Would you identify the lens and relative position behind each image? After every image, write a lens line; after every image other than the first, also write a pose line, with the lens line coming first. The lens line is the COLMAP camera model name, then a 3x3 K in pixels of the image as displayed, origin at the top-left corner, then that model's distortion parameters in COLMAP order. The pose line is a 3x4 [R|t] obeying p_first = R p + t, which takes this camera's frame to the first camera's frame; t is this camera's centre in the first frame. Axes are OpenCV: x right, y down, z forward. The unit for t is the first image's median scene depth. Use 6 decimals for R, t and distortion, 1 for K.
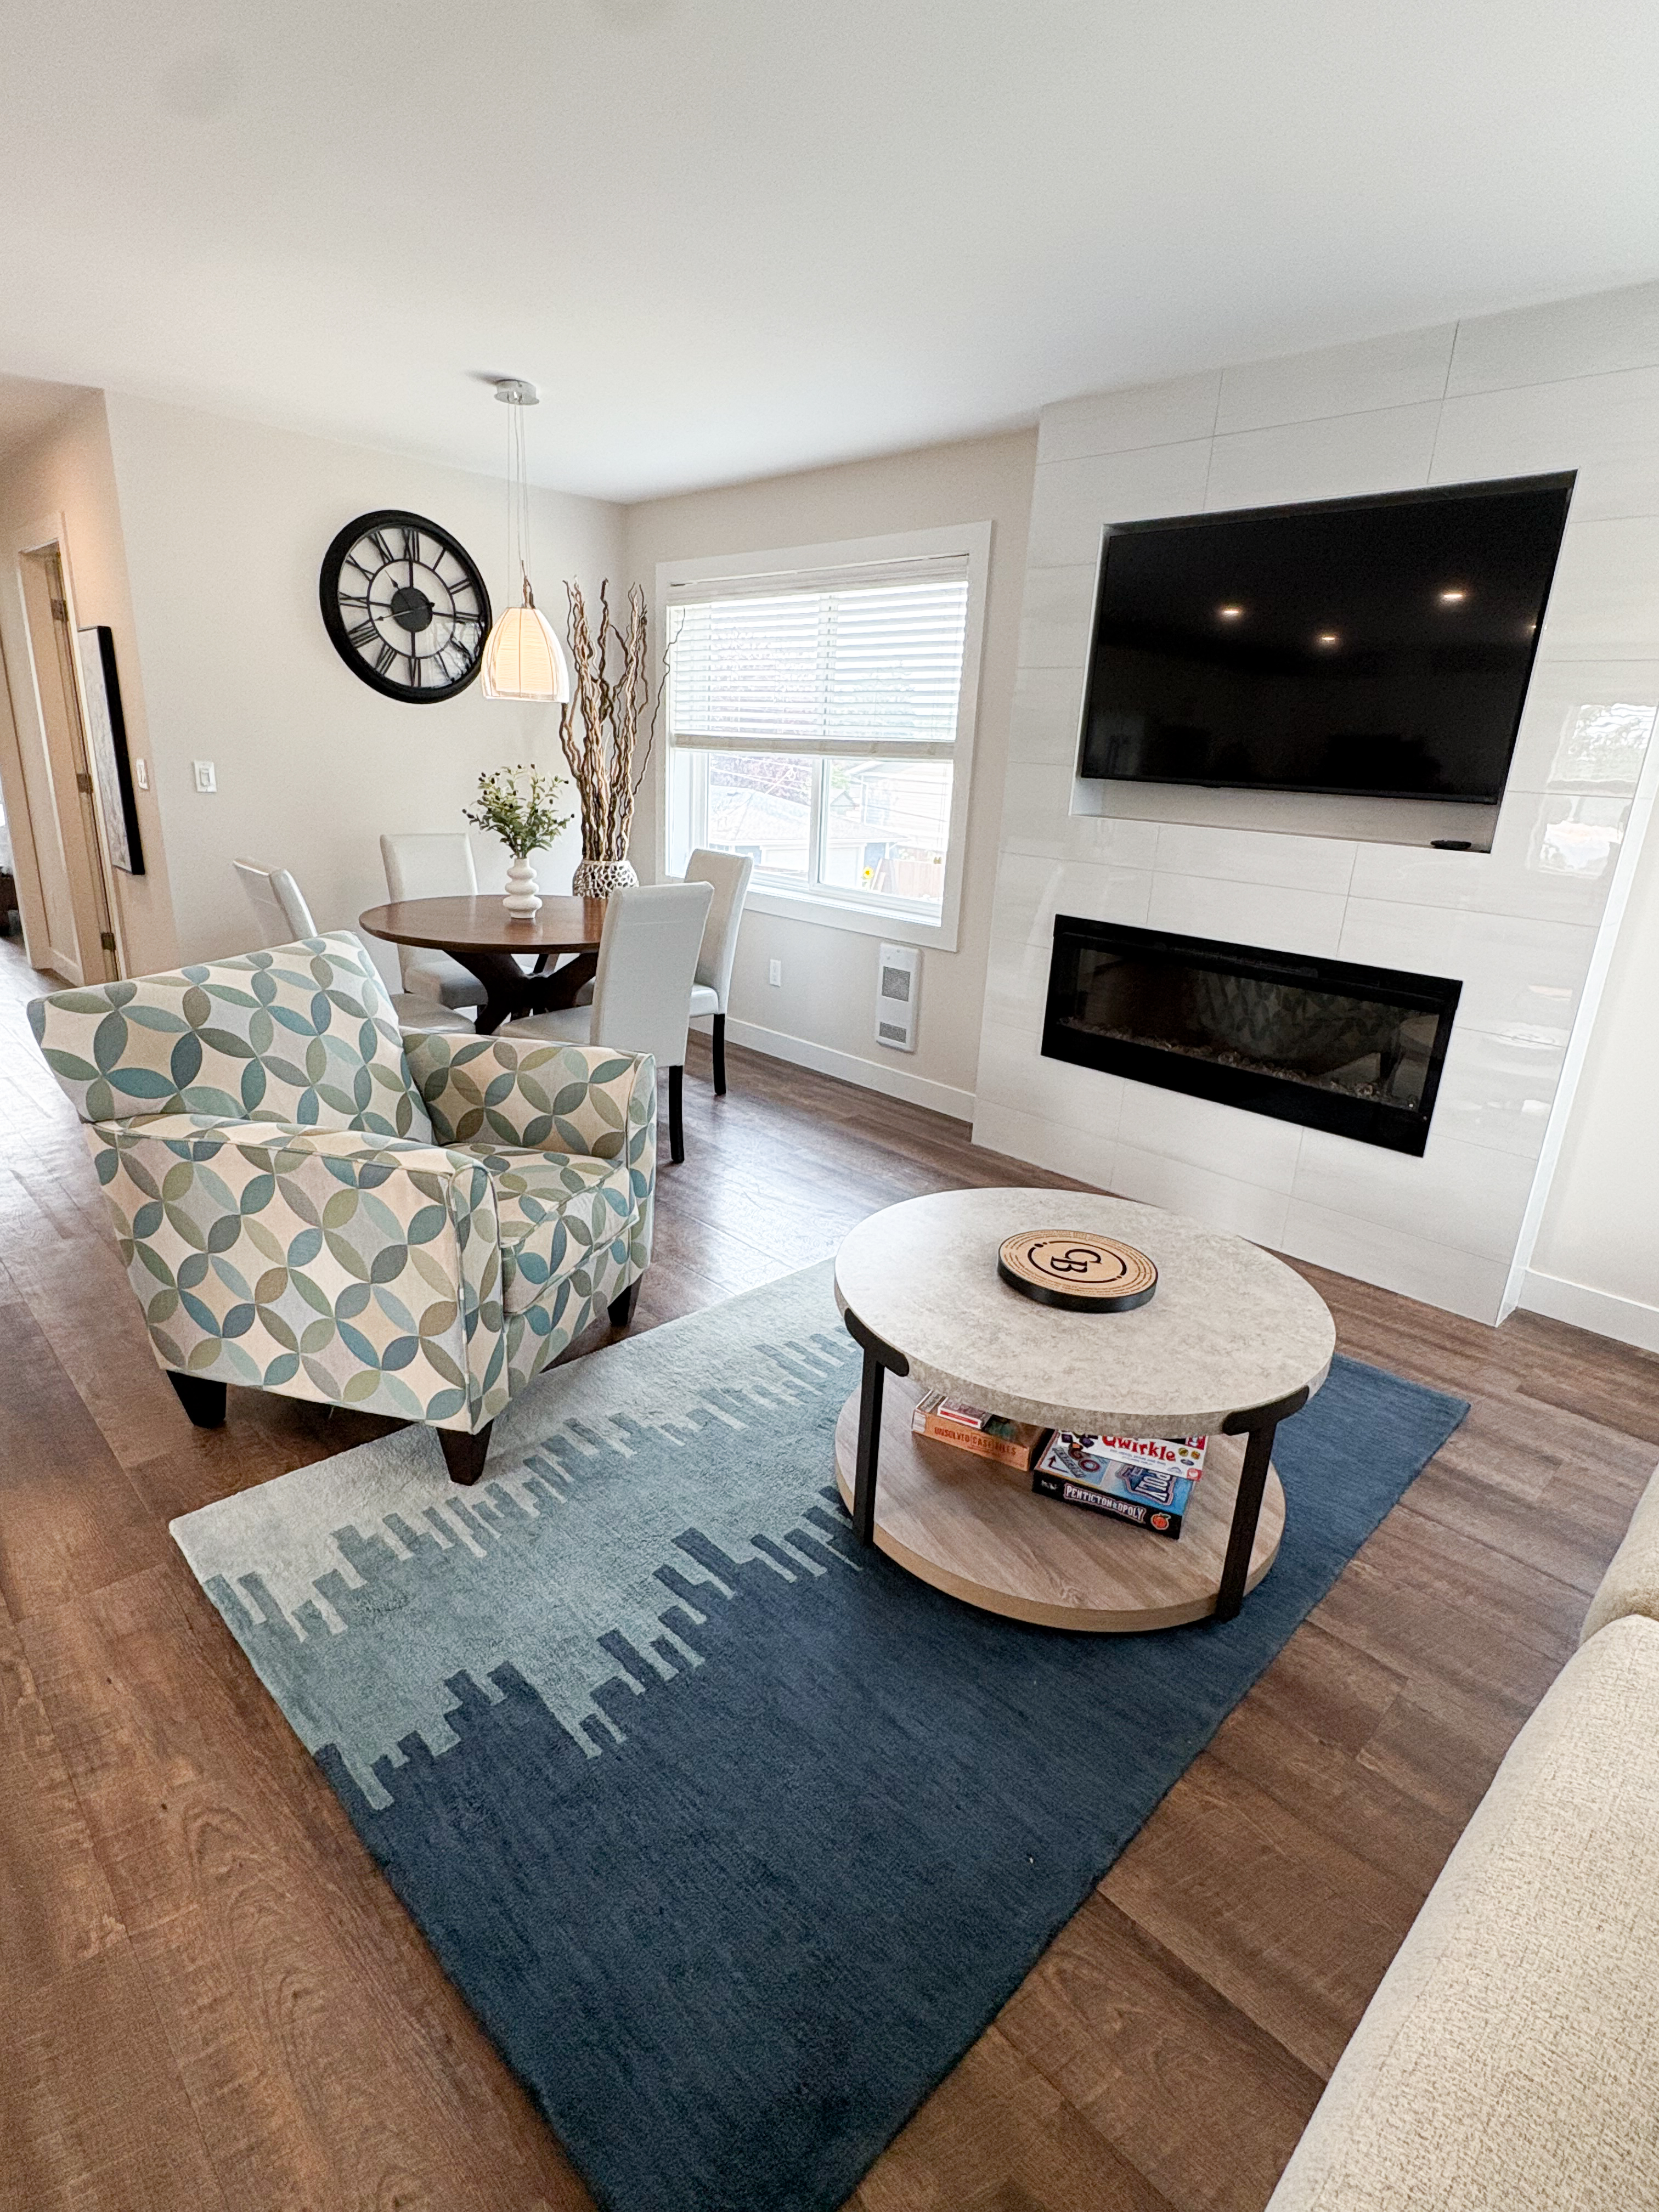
lens RADIAL K [[1108.1, 0, 835.2], [0, 1108.1, 1100.5], [0, 0, 1]] dist [-0.004190, 0.001129]
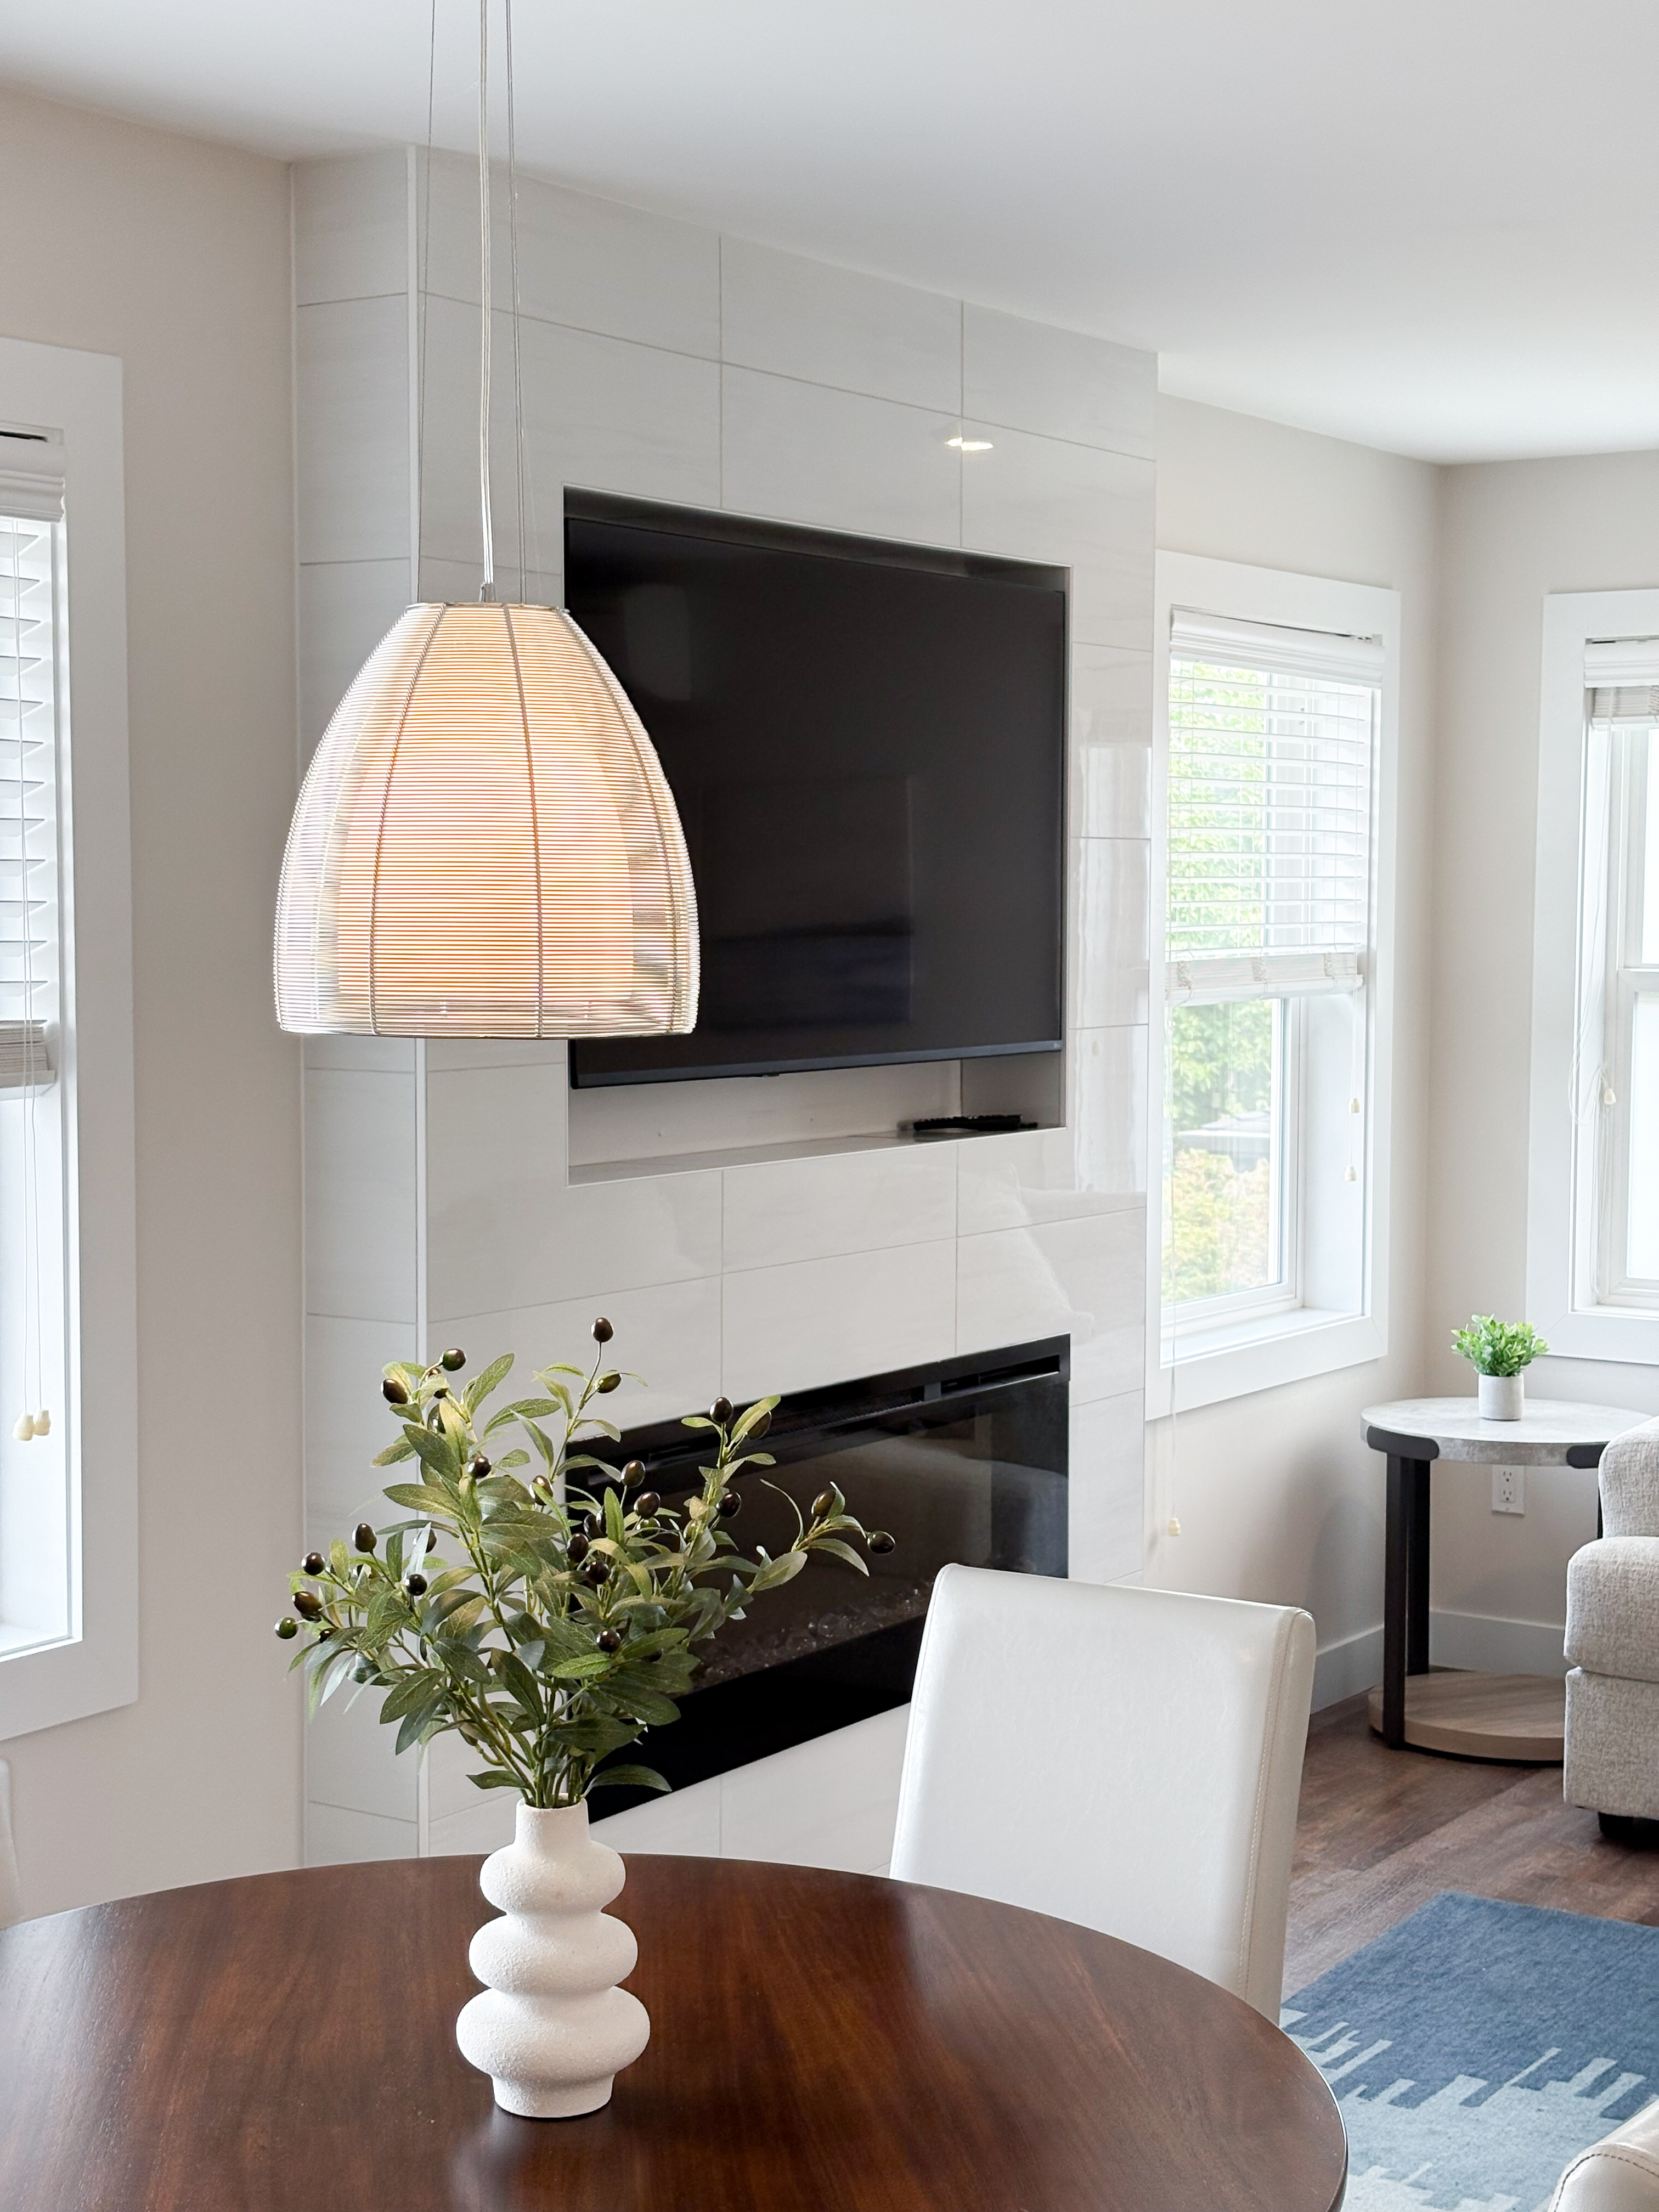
lens RADIAL K [[3356.2, 0, 823.5], [0, 3356.2, 1125.7], [0, 0, 1]] dist [0.110110, 0.000000]
pose [[-0.212250, -0.123394, 0.969393, -1.278429], [0.278178, 0.943325, 0.180983, -0.640572], [-0.936785, 0.308077, -0.165896, 1.530295]]
